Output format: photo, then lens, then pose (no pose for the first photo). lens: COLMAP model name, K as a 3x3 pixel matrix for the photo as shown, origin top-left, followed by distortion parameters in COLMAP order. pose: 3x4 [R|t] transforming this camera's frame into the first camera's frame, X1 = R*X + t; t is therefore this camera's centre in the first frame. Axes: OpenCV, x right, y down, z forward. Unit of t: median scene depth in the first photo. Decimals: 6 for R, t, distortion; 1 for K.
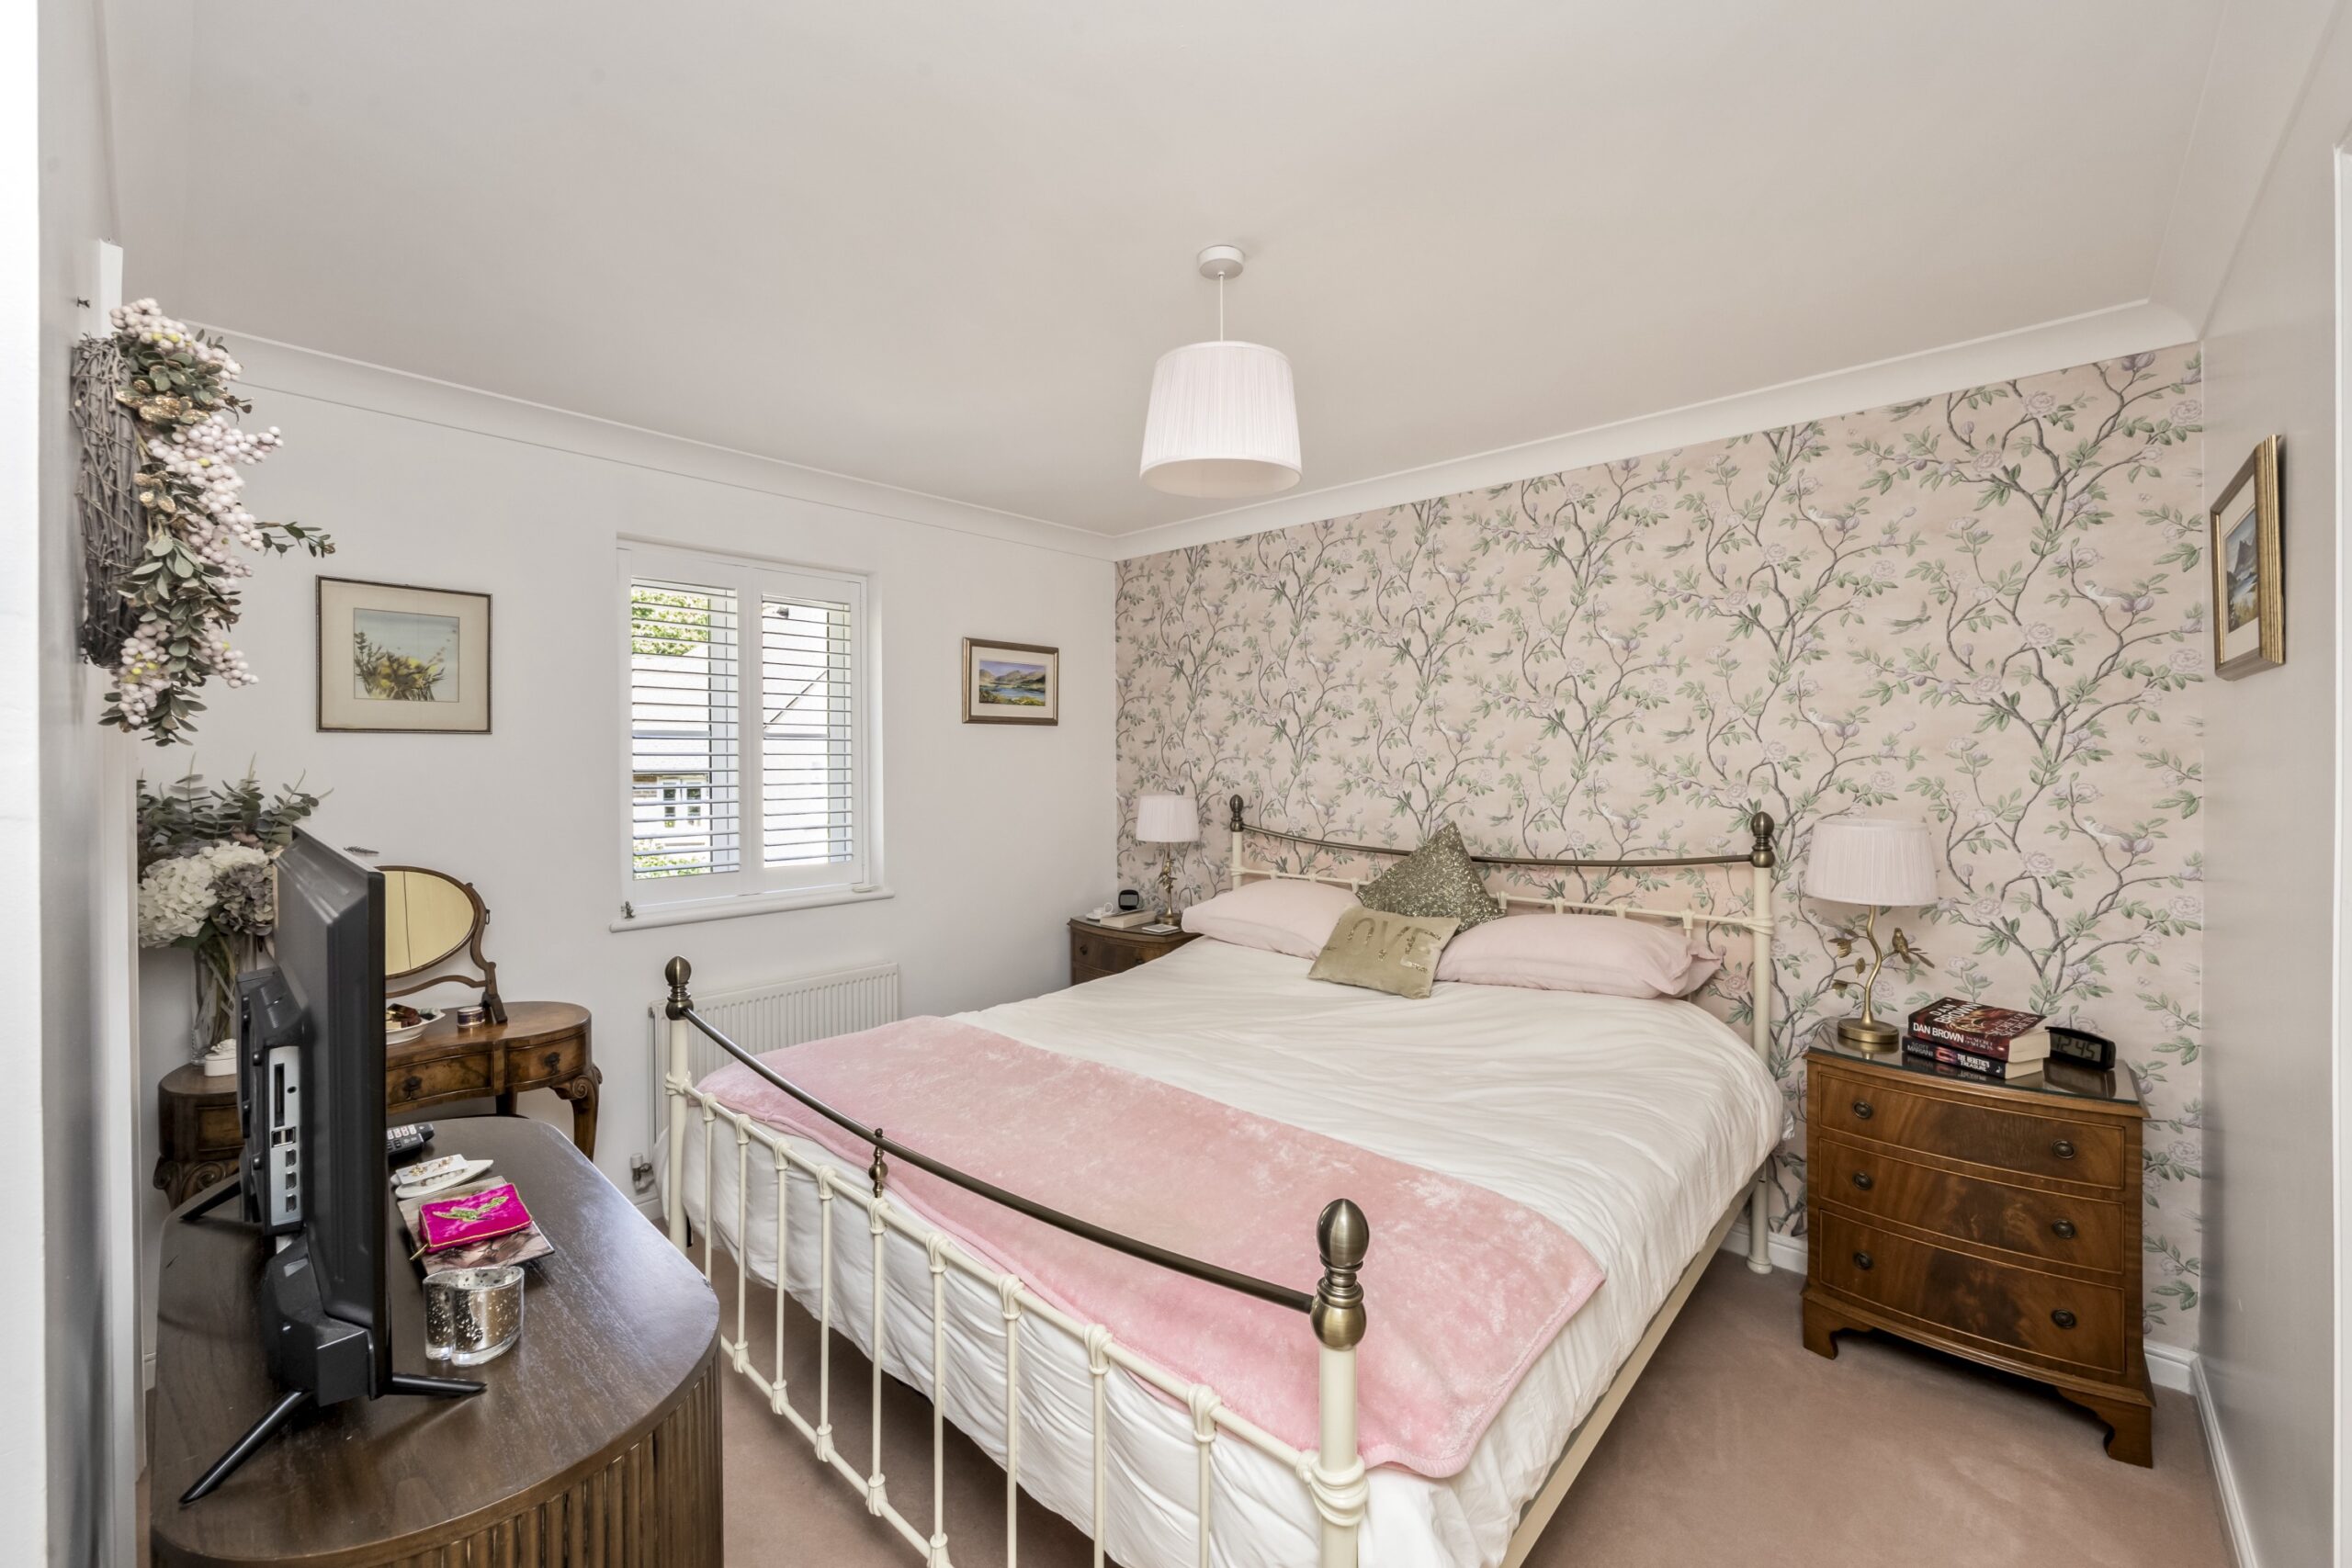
lens RADIAL K [[947.0, 0, 1180.2], [0, 947.0, 754.4], [0, 0, 1]] dist [-0.002627, -0.000279]
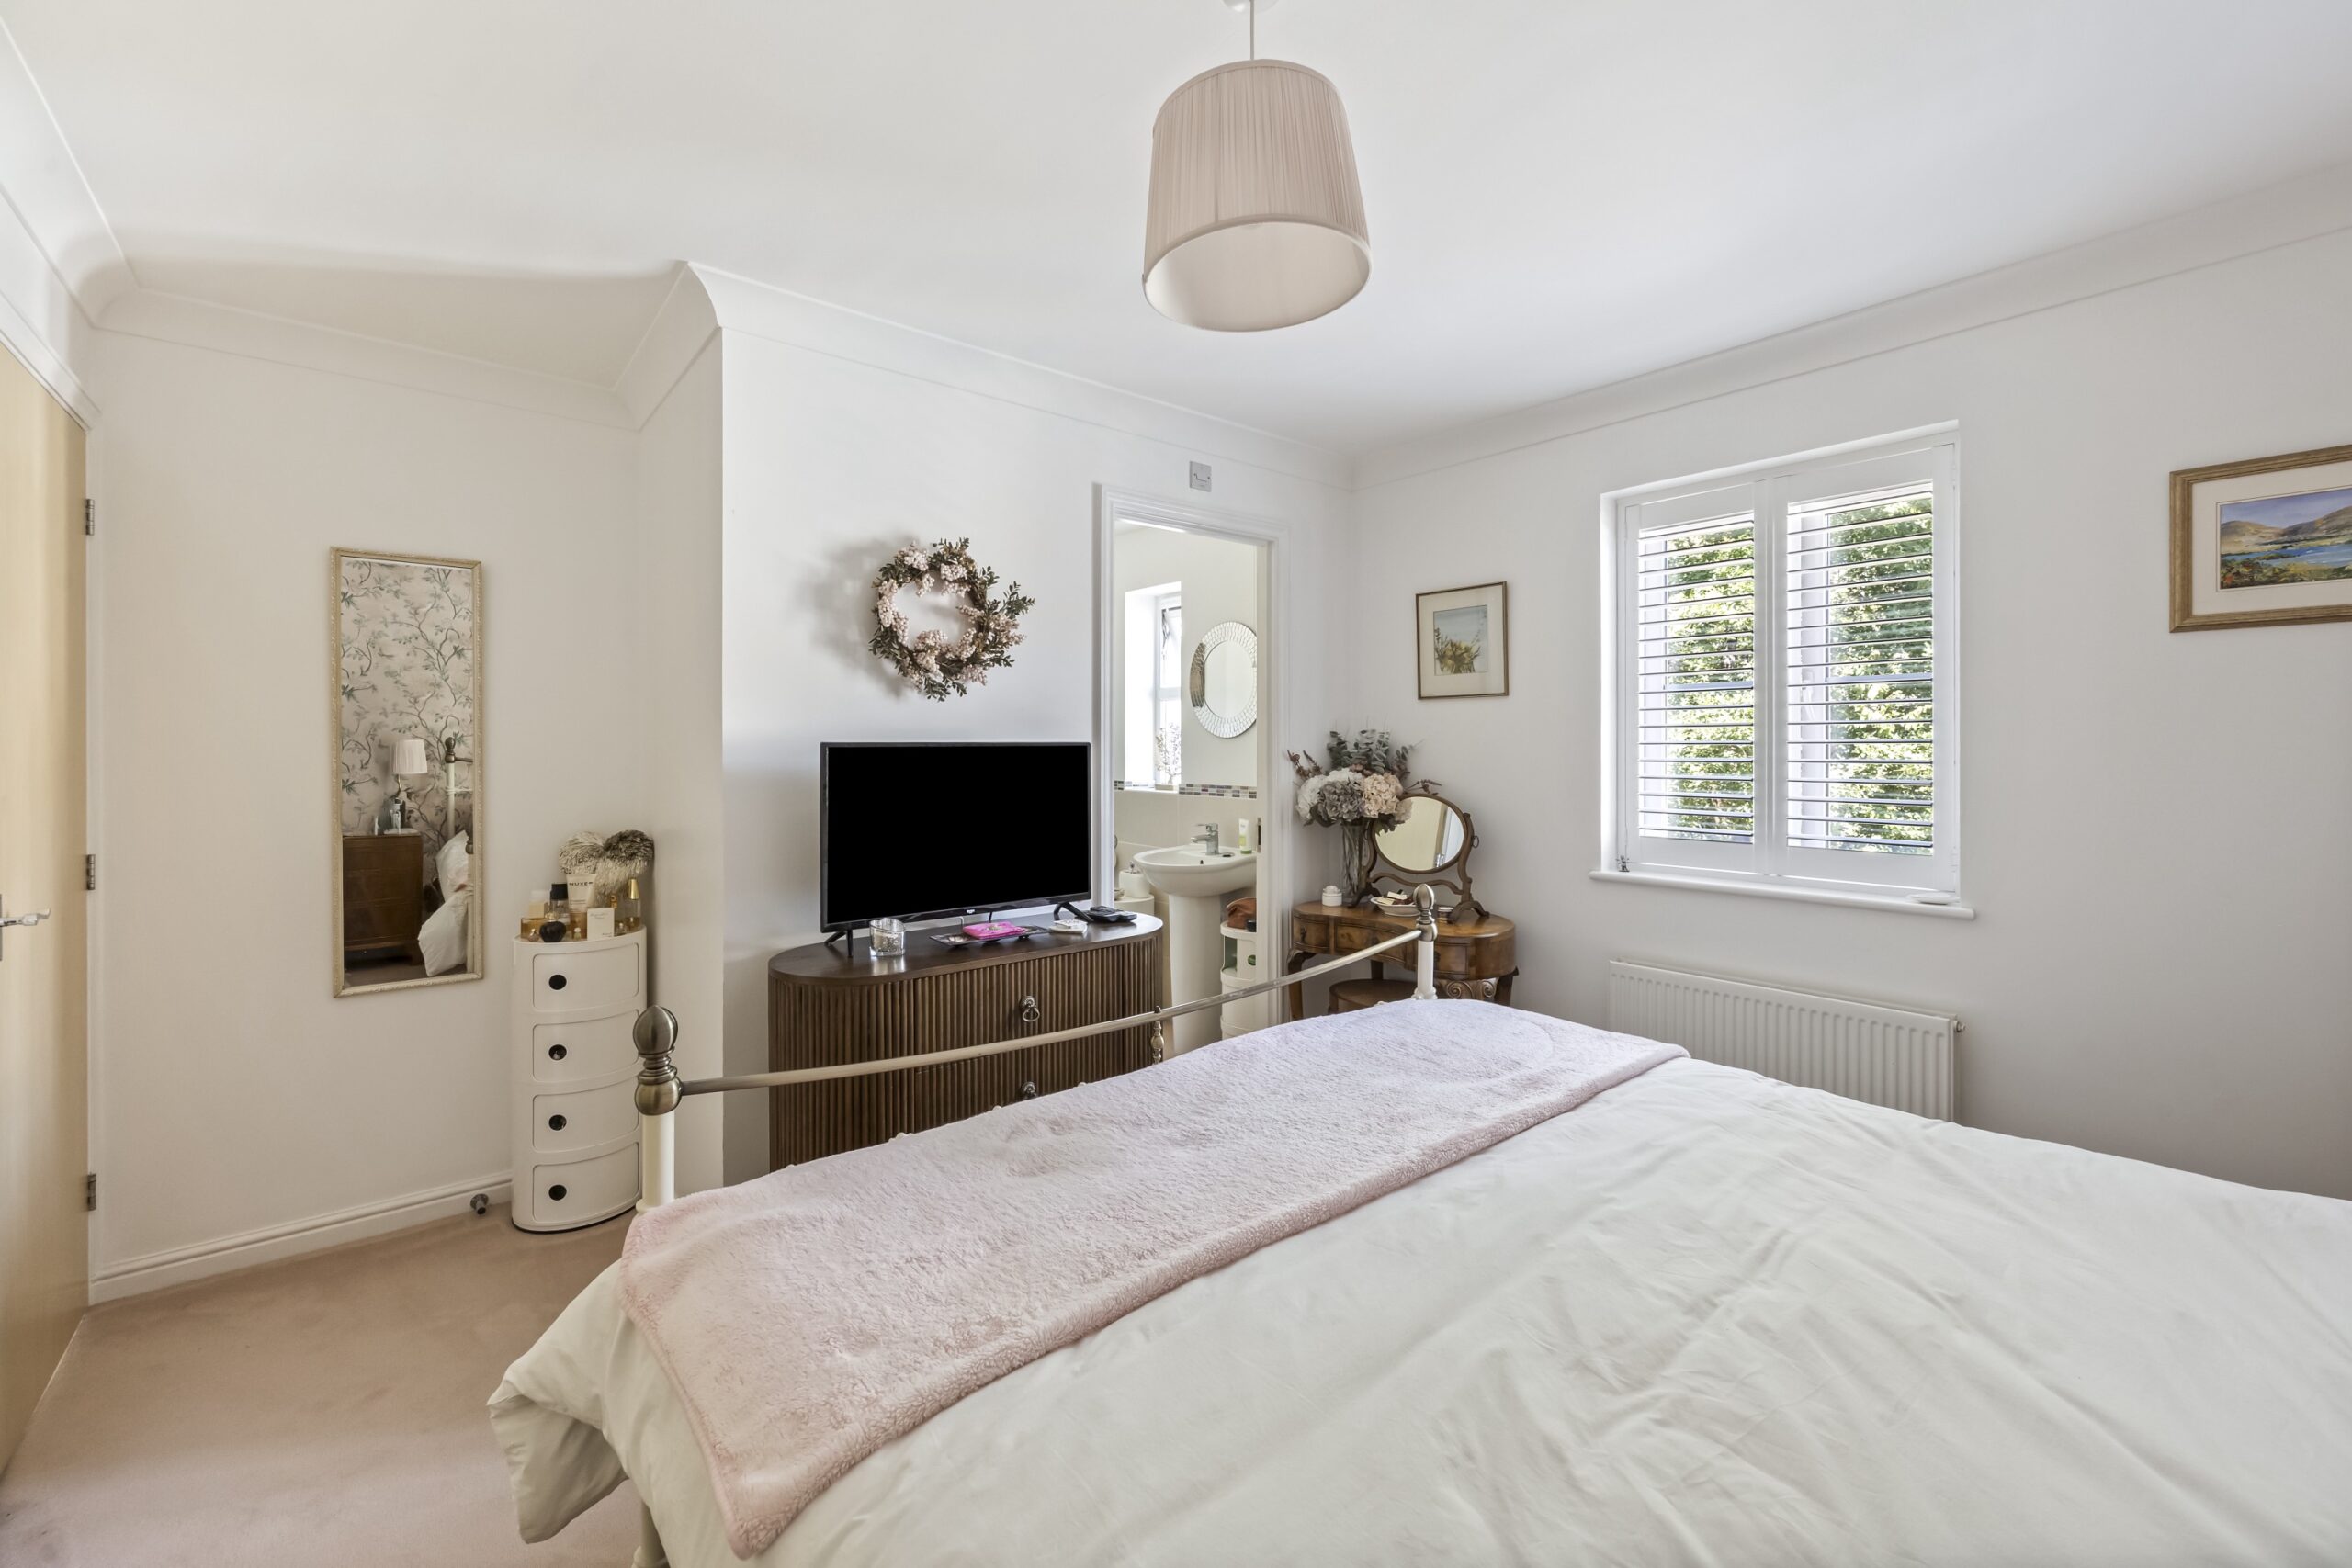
lens RADIAL K [[947.0, 0, 1180.2], [0, 947.0, 754.4], [0, 0, 1]] dist [-0.002627, -0.000279]
pose [[-0.129598, 0.007715, -0.991537, 0.564075], [0.002523, 0.999969, 0.007450, 0.046126], [0.991563, -0.001536, -0.129613, 0.777425]]
